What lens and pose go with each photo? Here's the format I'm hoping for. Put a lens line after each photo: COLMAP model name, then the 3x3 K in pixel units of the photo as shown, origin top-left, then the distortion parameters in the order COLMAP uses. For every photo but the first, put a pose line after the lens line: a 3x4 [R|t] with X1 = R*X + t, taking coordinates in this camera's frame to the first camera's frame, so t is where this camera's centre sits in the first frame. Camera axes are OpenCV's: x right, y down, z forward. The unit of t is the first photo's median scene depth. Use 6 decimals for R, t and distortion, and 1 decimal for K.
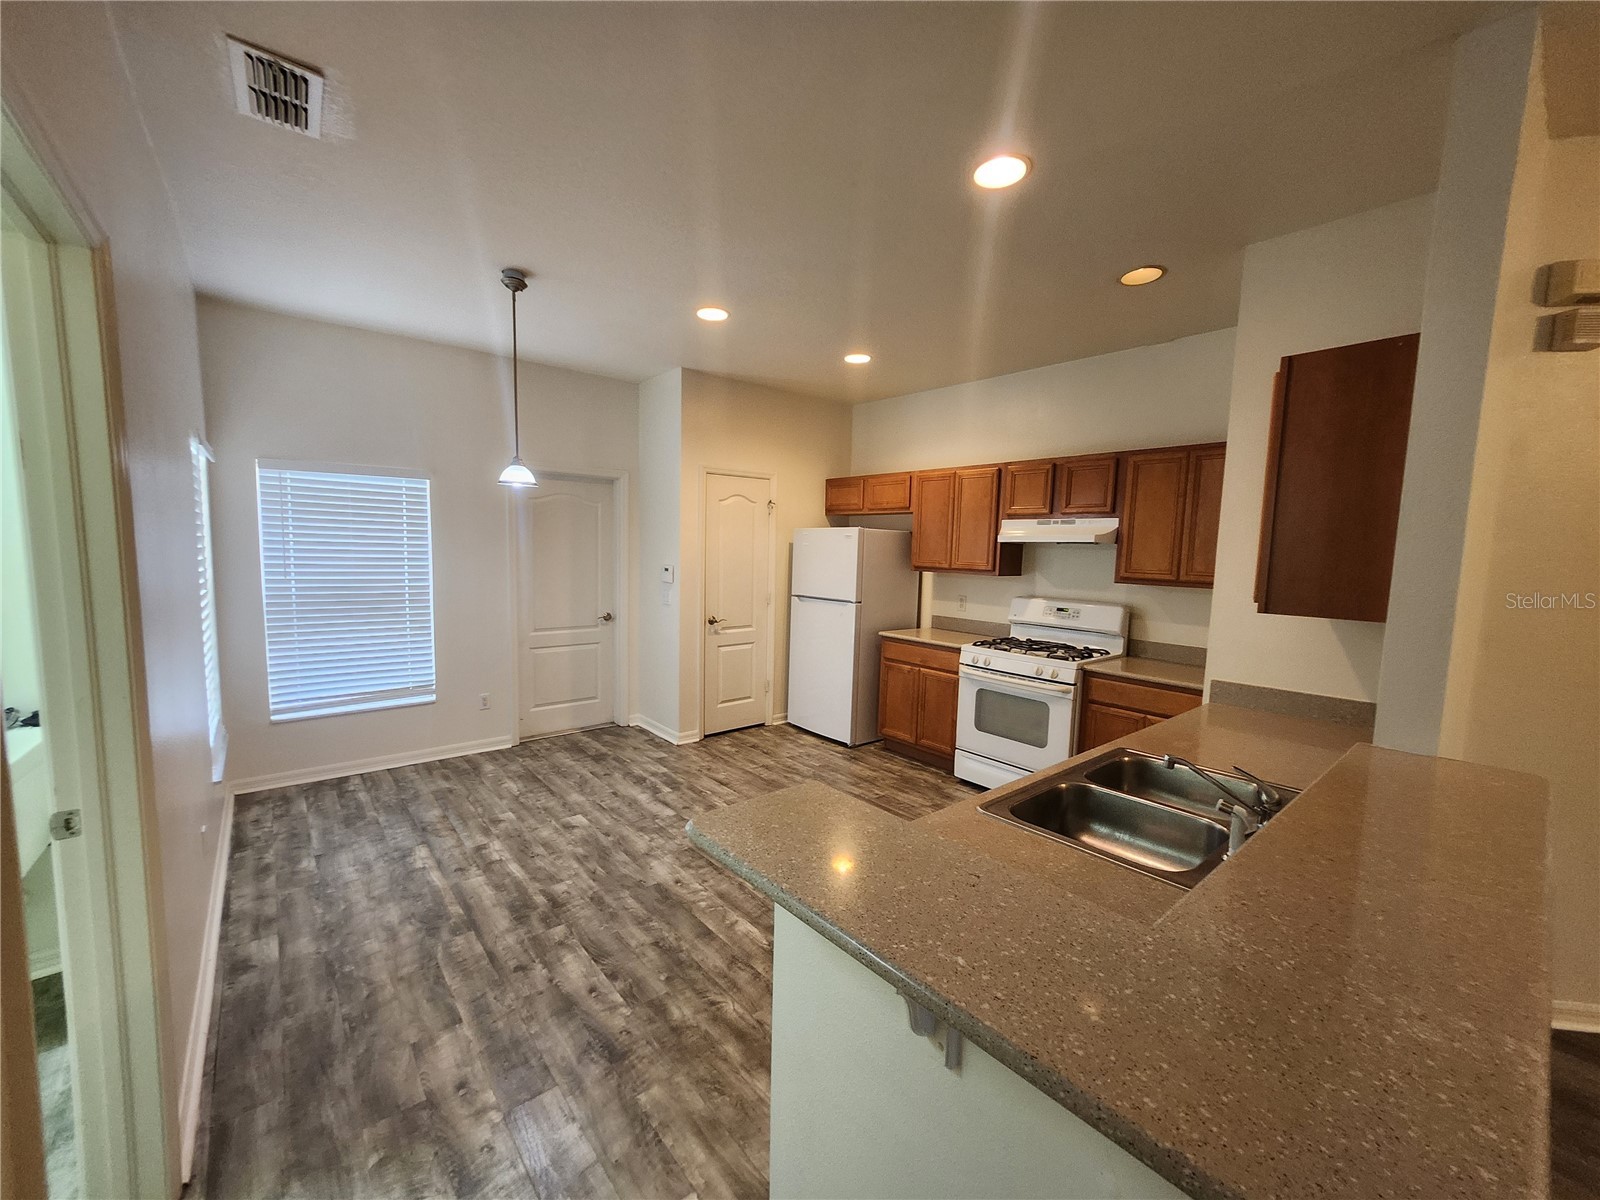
lens RADIAL K [[631.8, 0, 785.6], [0, 631.8, 606.6], [0, 0, 1]] dist [0.001526, 0.001121]
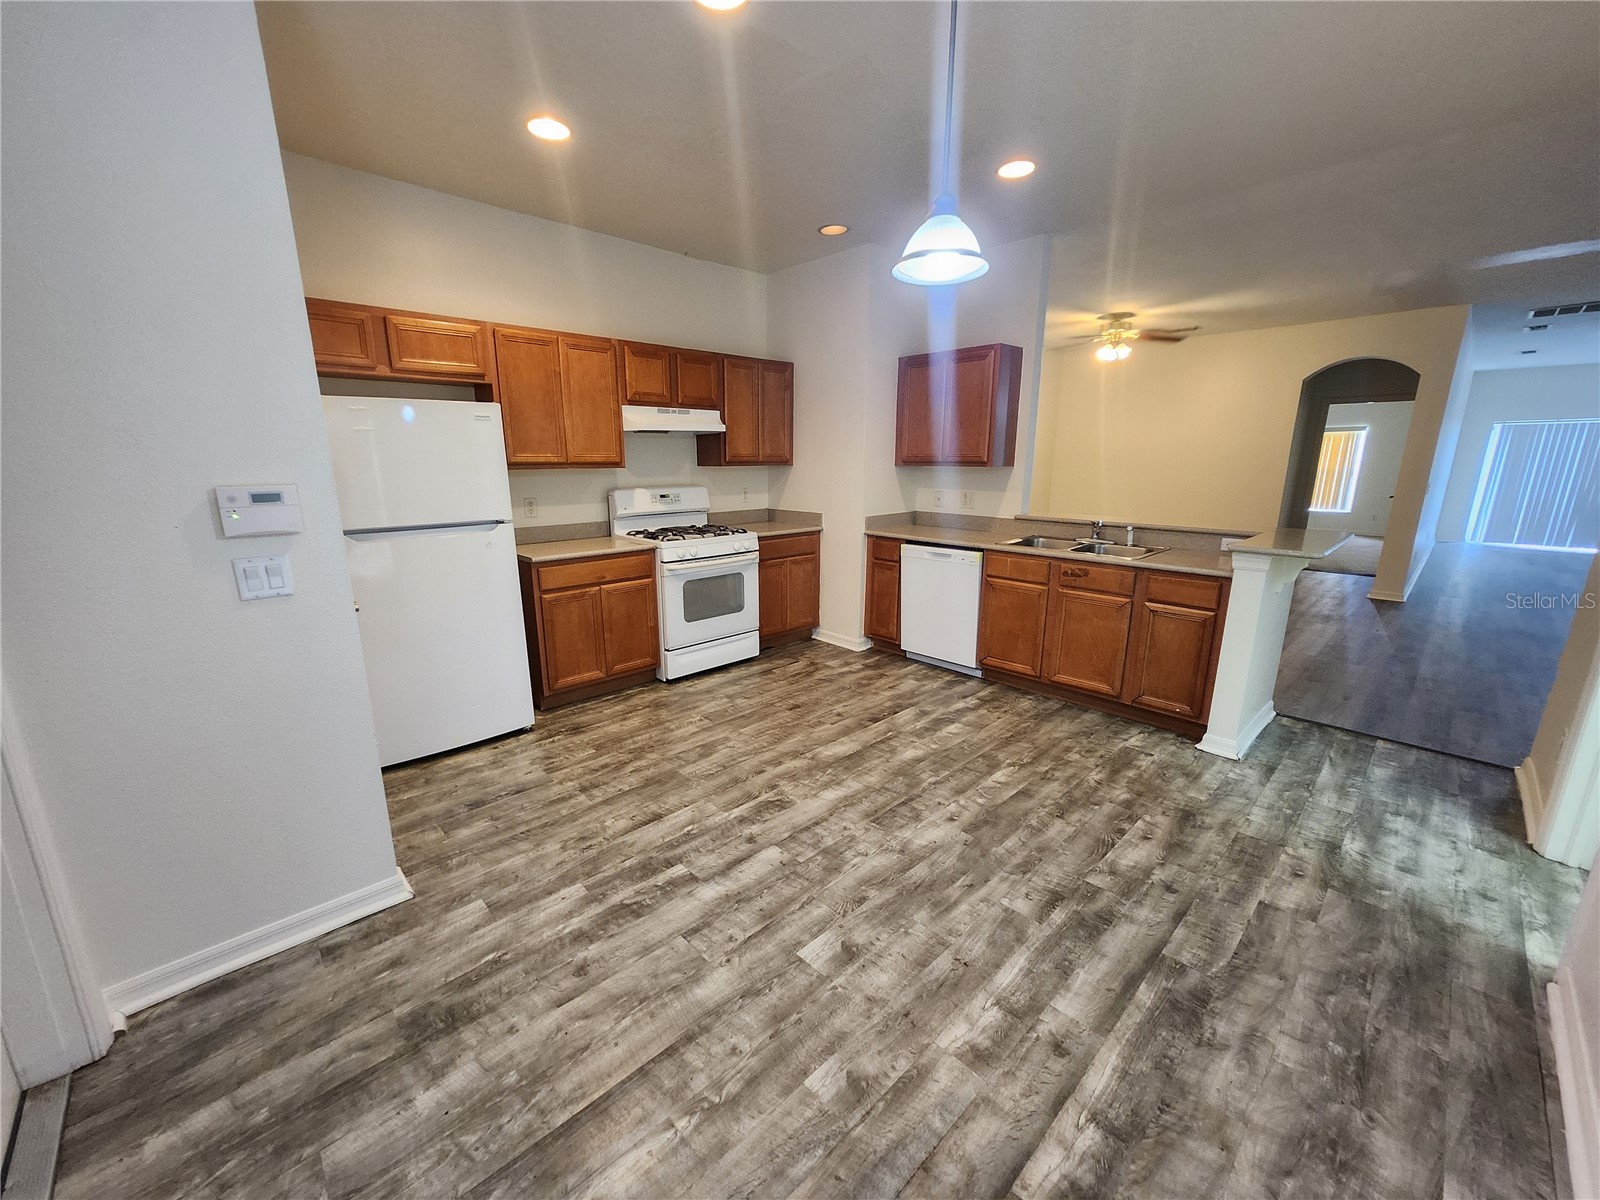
lens RADIAL K [[631.8, 0, 785.6], [0, 631.8, 606.6], [0, 0, 1]] dist [0.001526, 0.001121]
pose [[-0.062162, -0.257025, 0.964403, -0.905953], [0.094346, 0.960432, 0.262048, -0.105624], [-0.993597, 0.107277, -0.035453, 1.187951]]
